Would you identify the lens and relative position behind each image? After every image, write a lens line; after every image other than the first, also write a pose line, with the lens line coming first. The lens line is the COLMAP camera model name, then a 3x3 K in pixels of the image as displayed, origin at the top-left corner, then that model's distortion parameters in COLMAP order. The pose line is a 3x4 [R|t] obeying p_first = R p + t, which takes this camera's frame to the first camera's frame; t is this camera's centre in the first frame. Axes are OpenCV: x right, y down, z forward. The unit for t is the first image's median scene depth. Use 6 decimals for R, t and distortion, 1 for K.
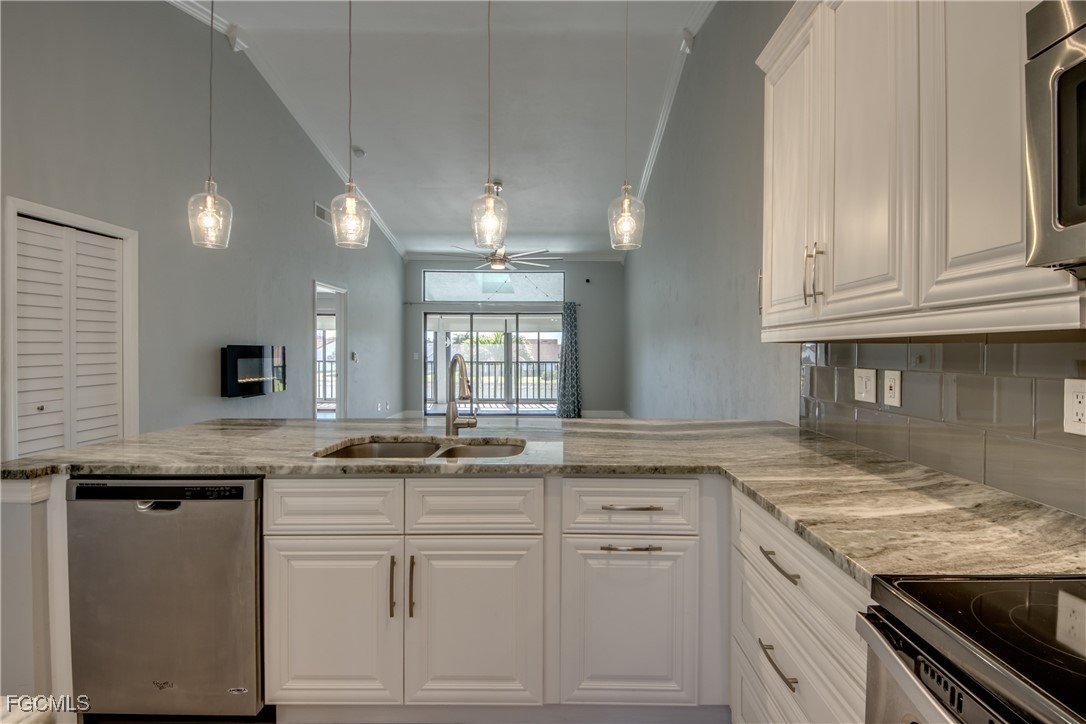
lens RADIAL K [[502.2, 0, 545.7], [0, 502.2, 355.6], [0, 0, 1]] dist [0.003369, 0.000035]
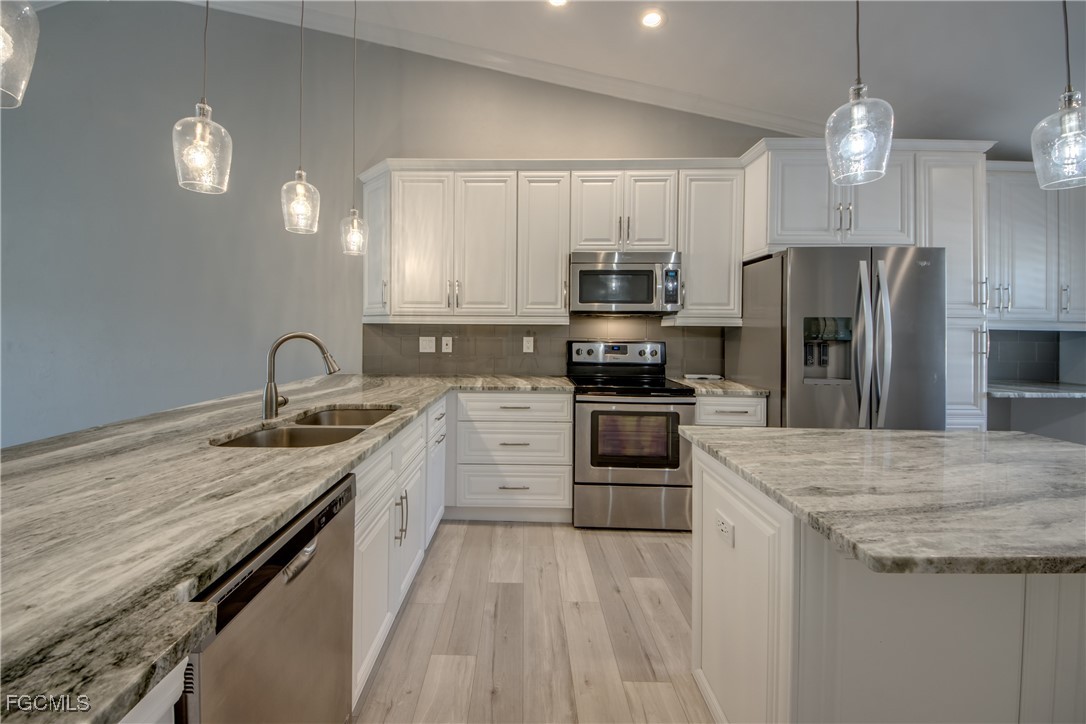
lens RADIAL K [[429.5, 0, 529.8], [0, 429.5, 329.6], [0, 0, 1]] dist [0.026822, -0.020660]
pose [[-0.007792, -0.007964, 0.999938, -1.239360], [0.000230, 0.999968, 0.007966, -0.017961], [-0.999970, 0.000293, -0.007789, 0.627475]]
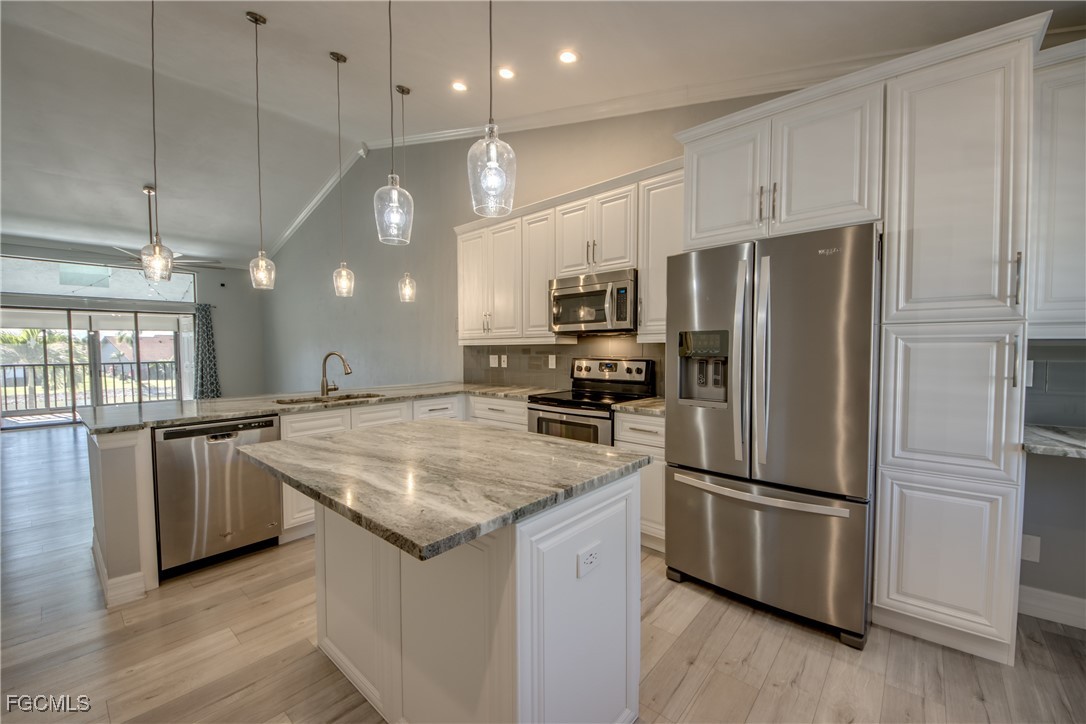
lens RADIAL K [[451.0, 0, 539.9], [0, 451.0, 368.1], [0, 0, 1]] dist [0.000116, -0.008398]
pose [[0.659773, -0.040585, 0.750368, -1.111109], [0.015106, 0.999055, 0.040754, 0.001409], [-0.751313, -0.015553, 0.659763, -0.856465]]
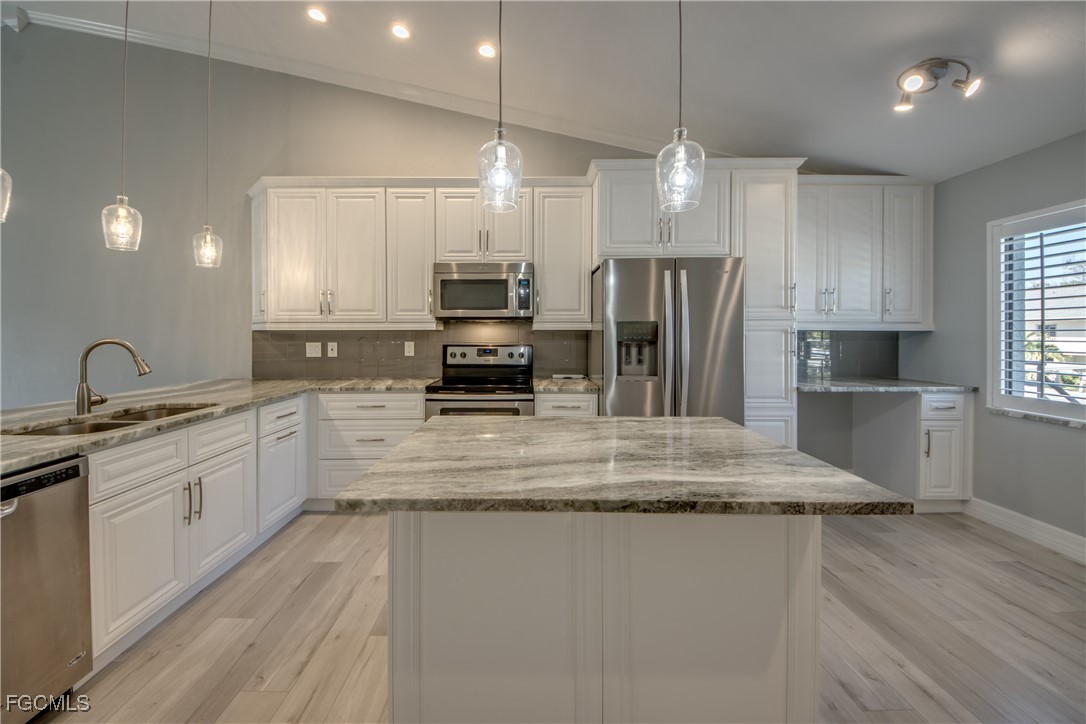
lens RADIAL K [[431.1, 0, 545.1], [0, 431.1, 334.3], [0, 0, 1]] dist [0.026495, -0.021619]
pose [[-0.025657, -0.006718, 0.999648, -1.403380], [0.010144, 0.999924, 0.006980, -0.012352], [-0.999619, 0.010320, -0.025587, 0.024611]]
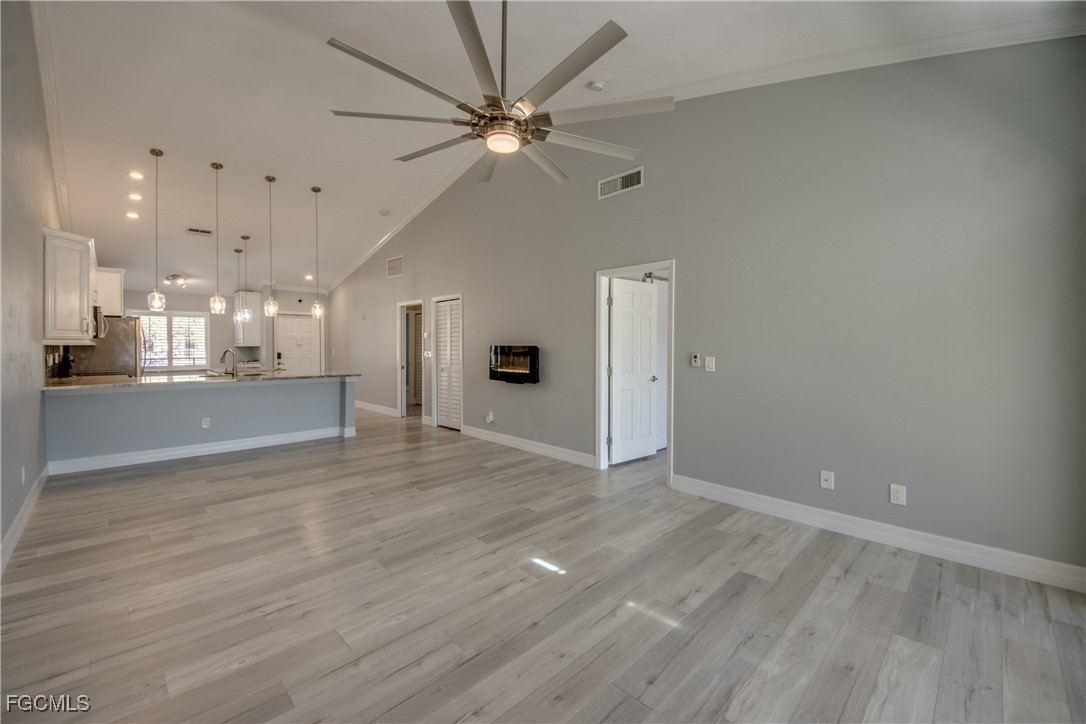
lens RADIAL K [[431.1, 0, 545.1], [0, 431.1, 334.3], [0, 0, 1]] dist [0.026495, -0.021619]
pose [[-0.681901, -0.024924, -0.731019, 0.501396], [-0.010123, 0.999645, -0.024640, -0.057228], [0.731374, -0.009402, -0.681912, 4.984888]]
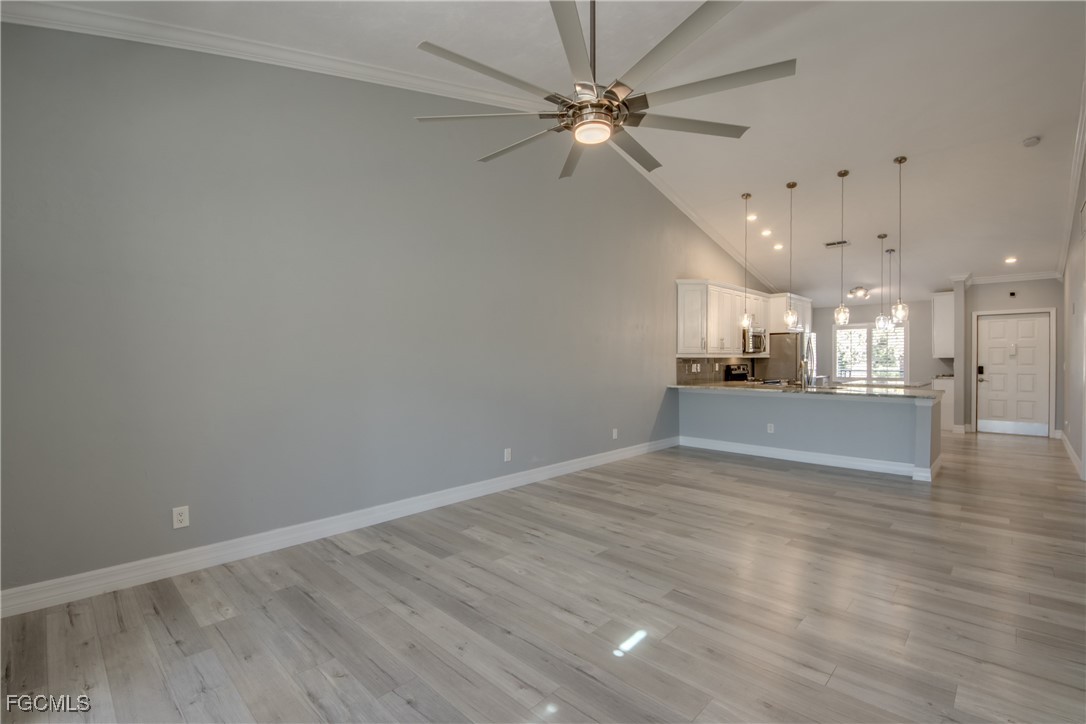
lens RADIAL K [[495.4, 0, 564.1], [0, 495.4, 363.9], [0, 0, 1]] dist [0.014479, -0.000085]
pose [[-0.752542, -0.010454, 0.658462, -1.340029], [0.005053, 0.999753, 0.021648, -0.072952], [-0.658525, 0.019618, -0.752303, 5.073622]]
